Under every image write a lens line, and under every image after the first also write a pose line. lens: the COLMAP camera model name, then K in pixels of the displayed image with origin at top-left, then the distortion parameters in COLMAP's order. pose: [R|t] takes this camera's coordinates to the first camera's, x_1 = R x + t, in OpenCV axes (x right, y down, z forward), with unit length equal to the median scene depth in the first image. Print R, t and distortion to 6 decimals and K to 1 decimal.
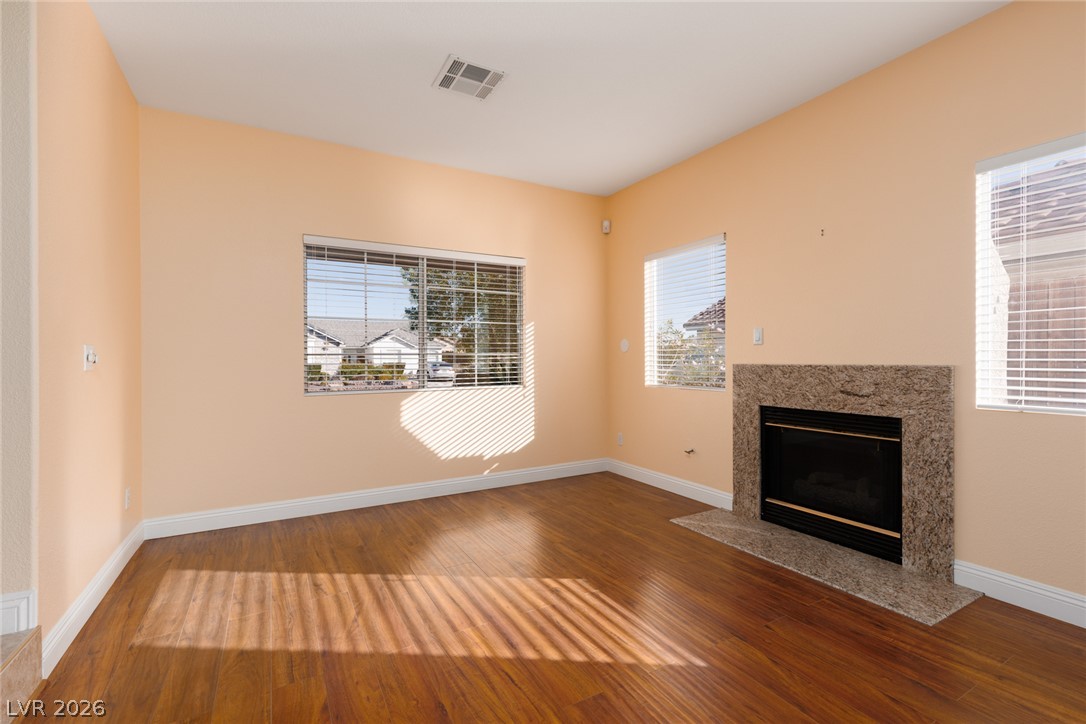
lens RADIAL K [[486.9, 0, 547.6], [0, 486.9, 361.0], [0, 0, 1]] dist [0.005074, -0.001257]
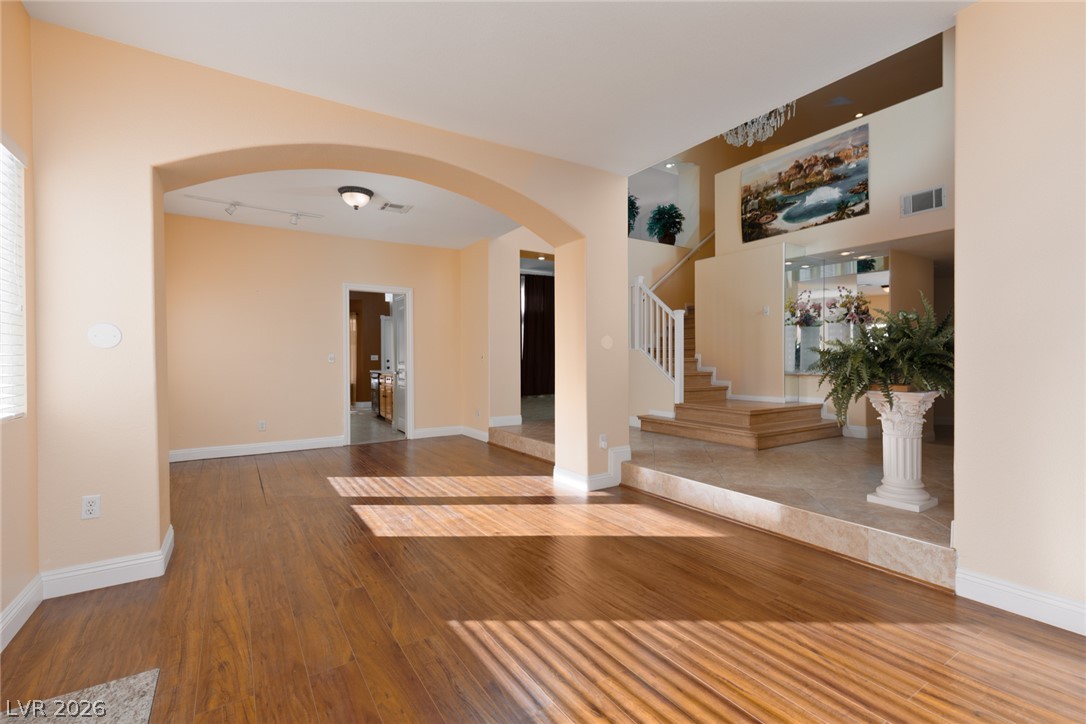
lens RADIAL K [[486.9, 0, 542.0], [0, 486.9, 360.2], [0, 0, 1]] dist [0.005074, -0.001257]
pose [[-0.998430, 0.012696, -0.054549, 0.108250], [0.012410, 0.999907, 0.005573, -0.007998], [0.054614, 0.004887, -0.998496, 1.490473]]
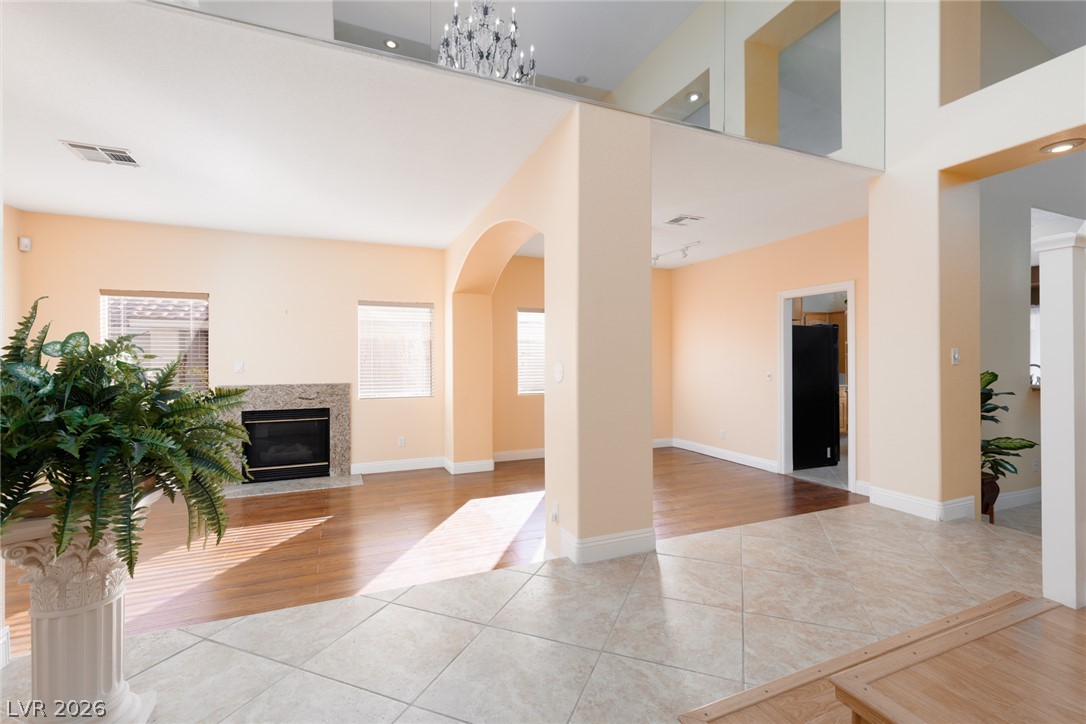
lens RADIAL K [[486.9, 0, 550.7], [0, 486.9, 358.6], [0, 0, 1]] dist [0.005074, -0.001257]
pose [[0.103644, 0.009933, 0.994565, -1.293003], [0.003982, 0.999938, -0.010401, -0.073055], [-0.994607, 0.005038, 0.103598, -0.197474]]
